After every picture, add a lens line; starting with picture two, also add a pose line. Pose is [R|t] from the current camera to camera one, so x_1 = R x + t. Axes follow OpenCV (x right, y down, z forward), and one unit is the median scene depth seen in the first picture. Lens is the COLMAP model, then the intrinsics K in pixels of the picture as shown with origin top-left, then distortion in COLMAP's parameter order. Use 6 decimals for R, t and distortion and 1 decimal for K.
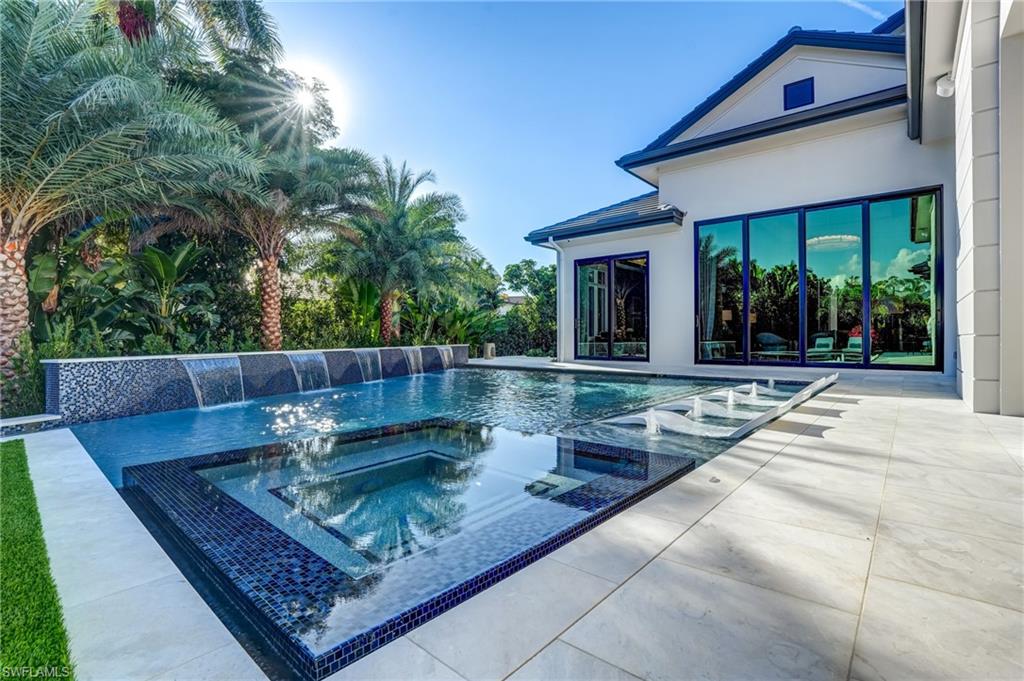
lens RADIAL K [[474.7, 0, 514.9], [0, 474.7, 338.9], [0, 0, 1]] dist [-0.071089, 0.026710]
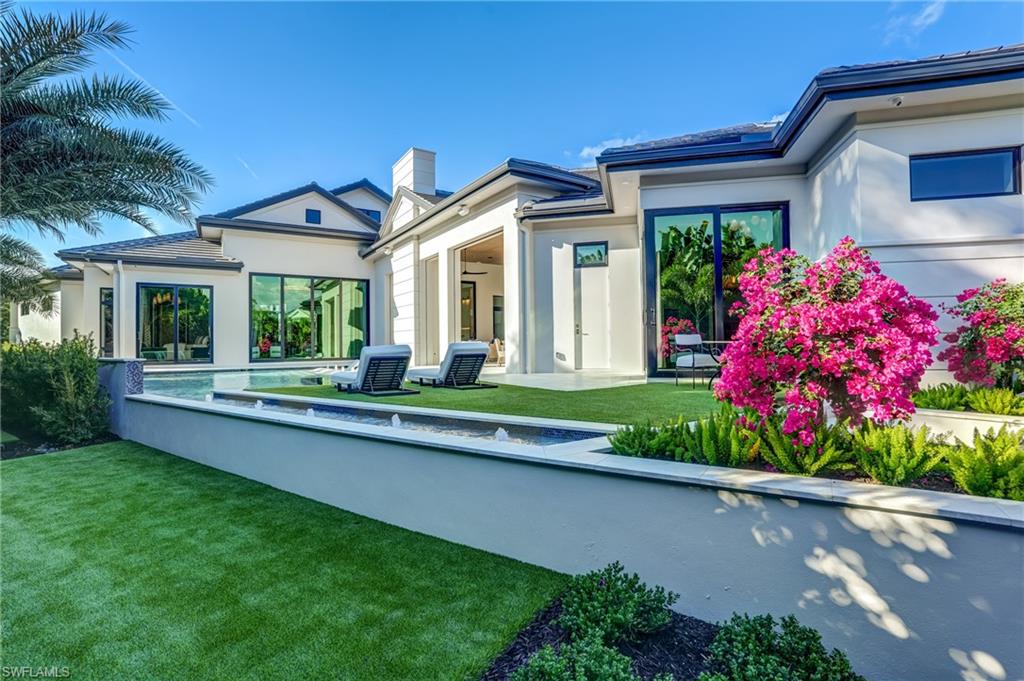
lens RADIAL K [[474.7, 0, 514.9], [0, 474.7, 338.9], [0, 0, 1]] dist [-0.071089, 0.026710]
pose [[0.274484, 0.010218, 0.961537, -0.821039], [0.013019, 0.999812, -0.014341, 0.006503], [-0.961504, 0.016455, 0.274300, -0.262982]]
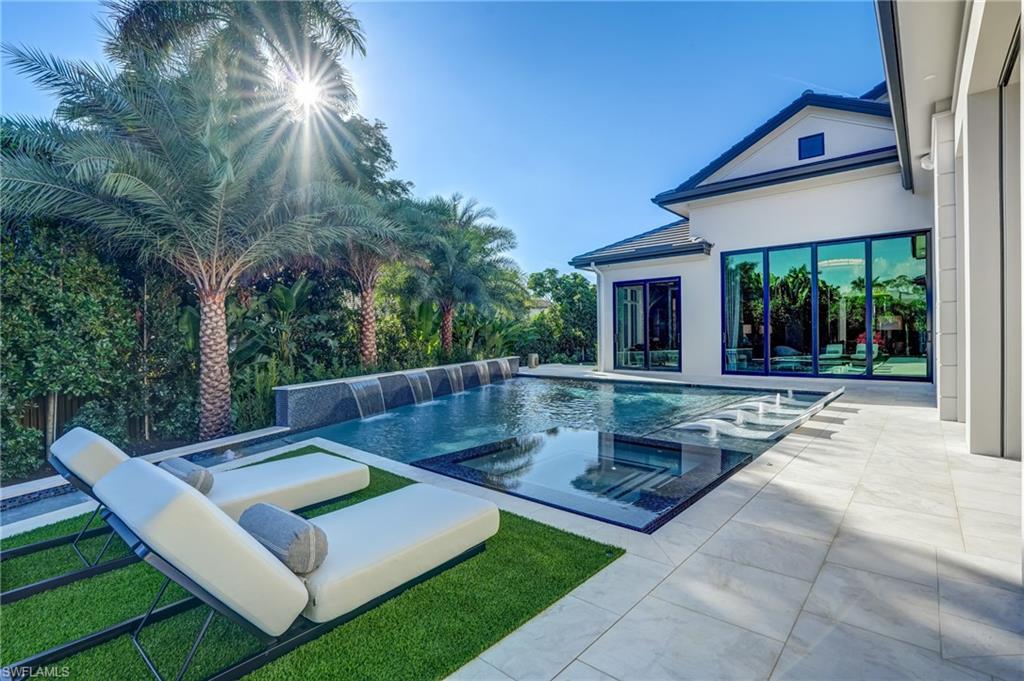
lens RADIAL K [[474.7, 0, 514.9], [0, 474.7, 338.9], [0, 0, 1]] dist [-0.071089, 0.026710]
pose [[0.999835, -0.007727, -0.016426, -0.106067], [0.007758, 0.999968, 0.001814, -0.038551], [0.016412, -0.001941, 0.999863, -0.162969]]
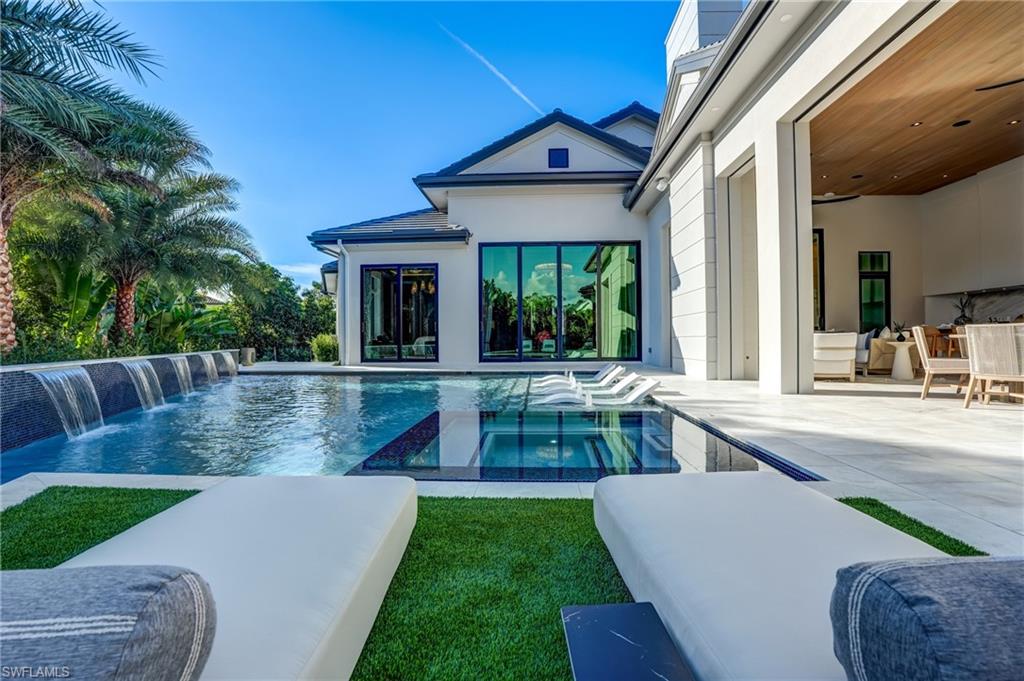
lens RADIAL K [[474.7, 0, 514.9], [0, 474.7, 338.9], [0, 0, 1]] dist [-0.071089, 0.026710]
pose [[0.784599, -0.003048, 0.619997, -0.275290], [0.008451, 0.999948, -0.005779, 0.001436], [-0.619946, 0.009774, 0.784583, 0.003737]]
